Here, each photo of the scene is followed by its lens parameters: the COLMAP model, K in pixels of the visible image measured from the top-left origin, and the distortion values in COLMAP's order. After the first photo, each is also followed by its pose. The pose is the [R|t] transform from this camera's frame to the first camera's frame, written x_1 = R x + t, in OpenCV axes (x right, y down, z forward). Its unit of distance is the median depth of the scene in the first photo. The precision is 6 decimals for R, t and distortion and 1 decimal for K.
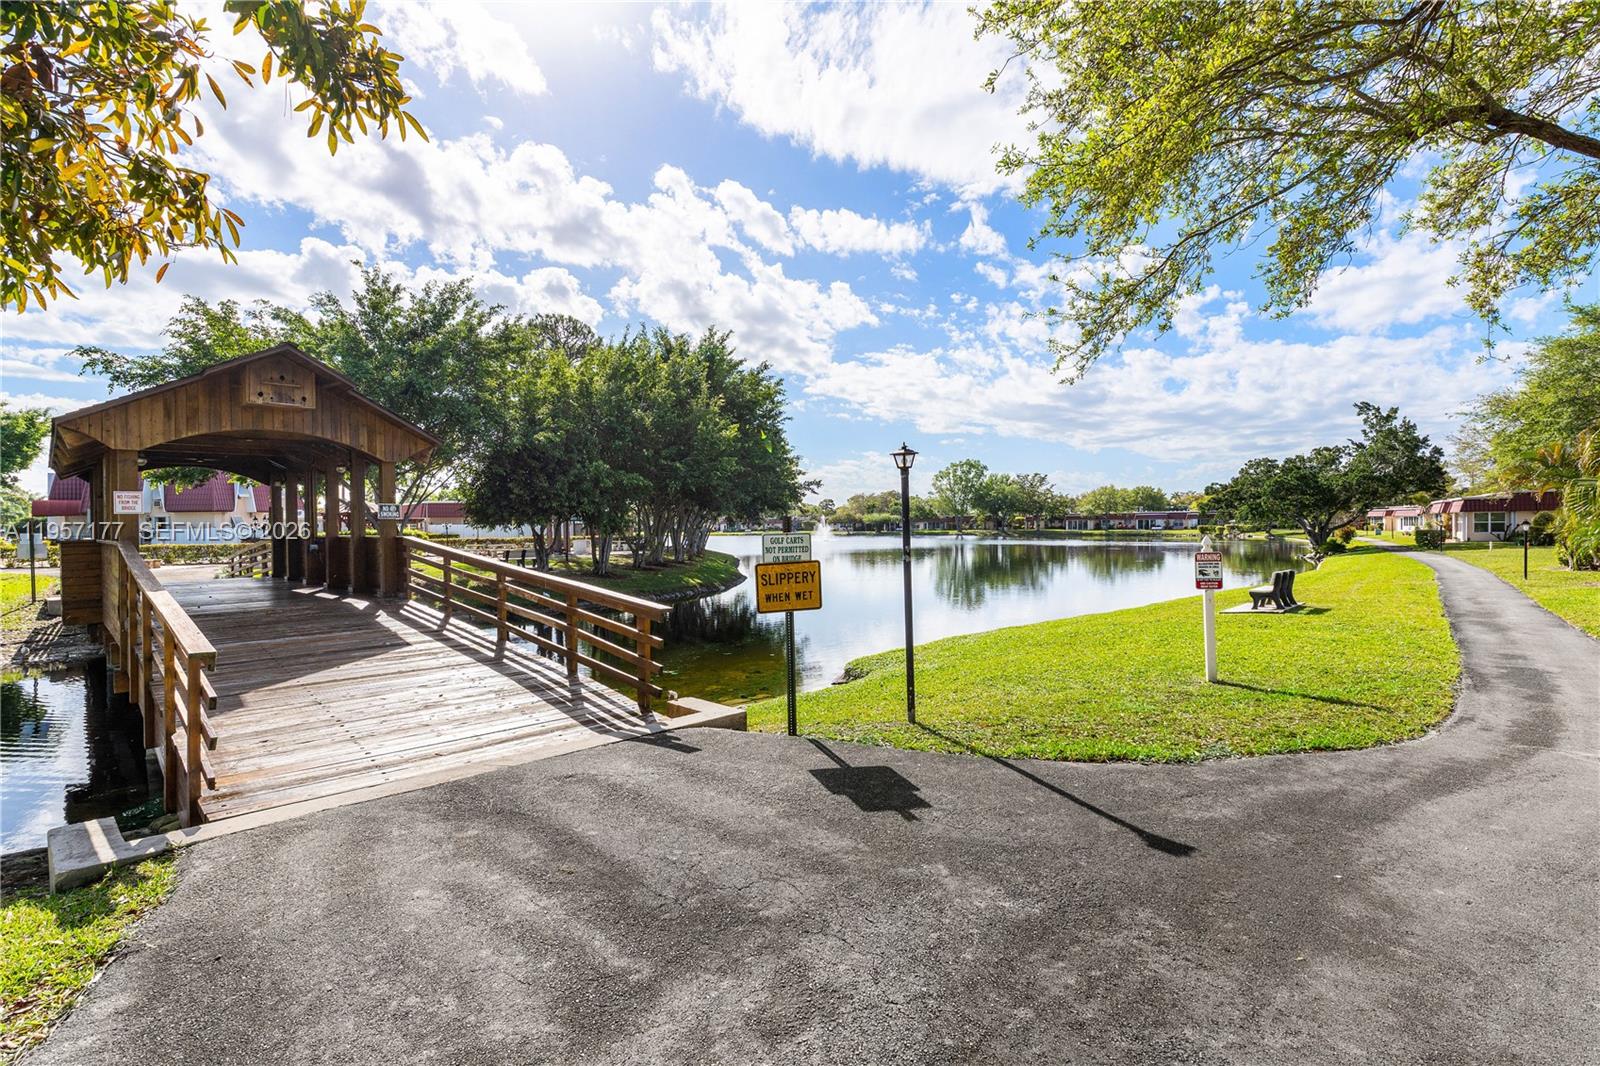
lens RADIAL K [[788.6, 0, 803.8], [0, 788.6, 518.8], [0, 0, 1]] dist [-0.000350, -0.000322]
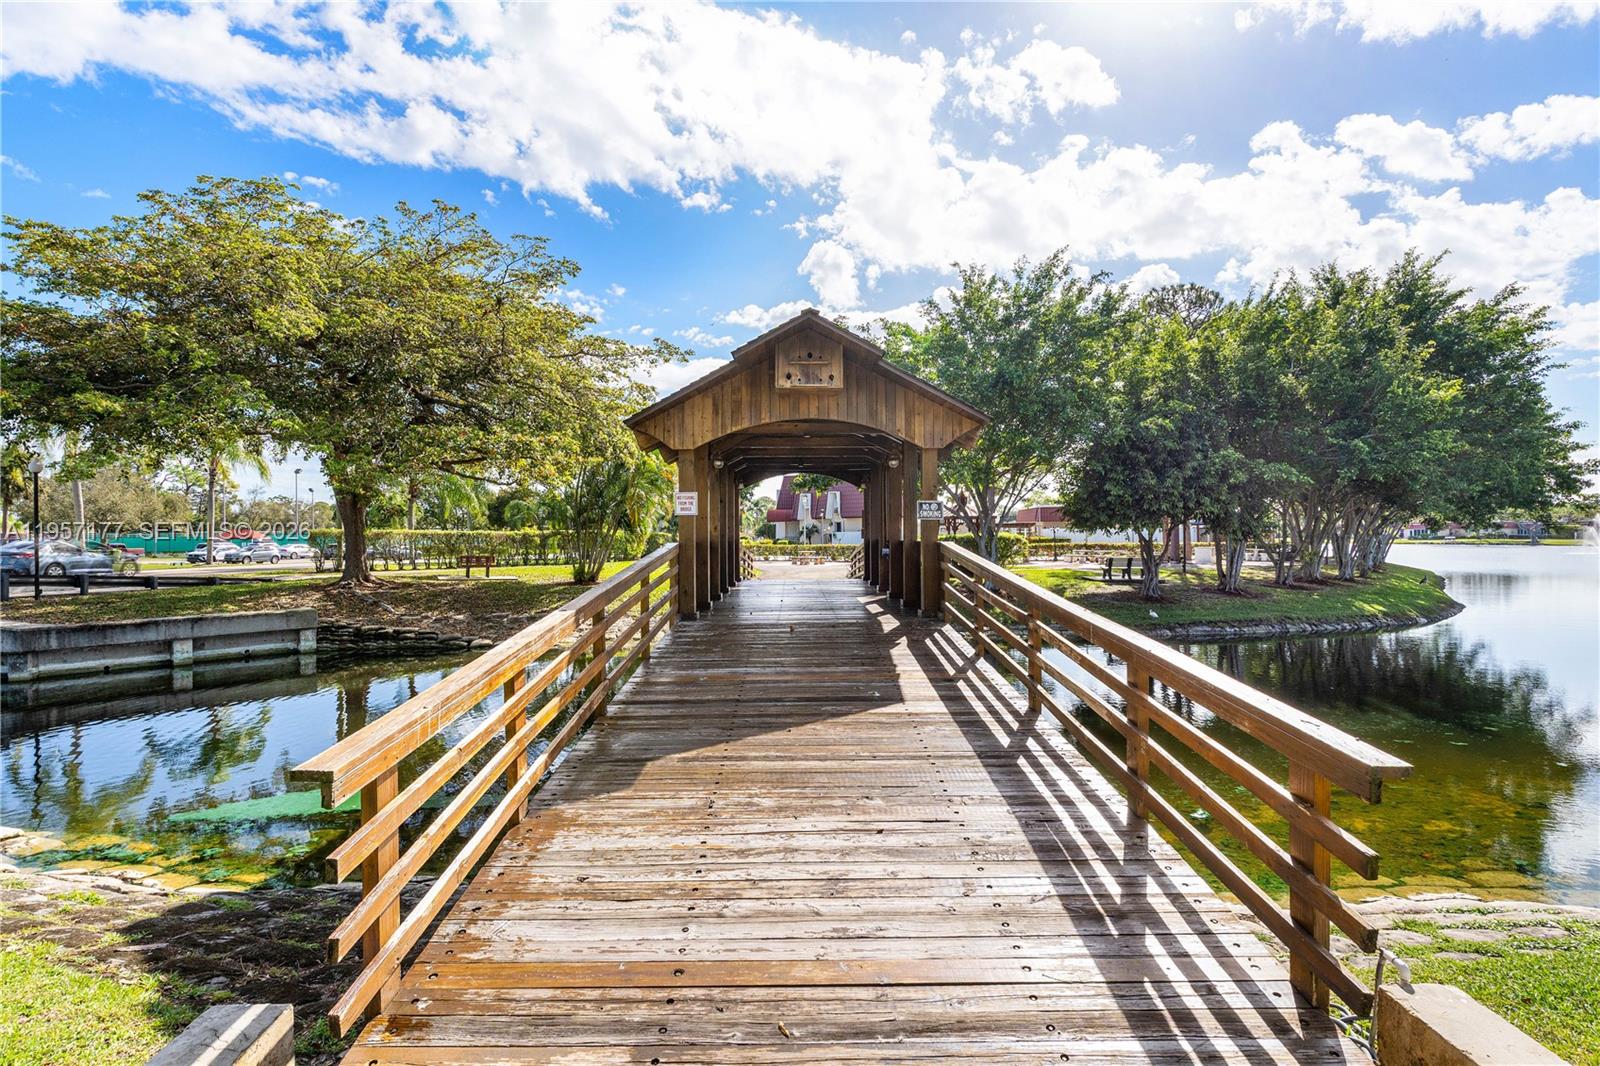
lens RADIAL K [[759.9, 0, 800.3], [0, 759.9, 551.1], [0, 0, 1]] dist [0.003119, 0.000085]
pose [[0.717565, 0.023001, -0.696111, -0.031153], [0.002063, 0.999380, 0.035149, 0.001791], [0.696488, -0.026658, 0.717073, 0.138139]]
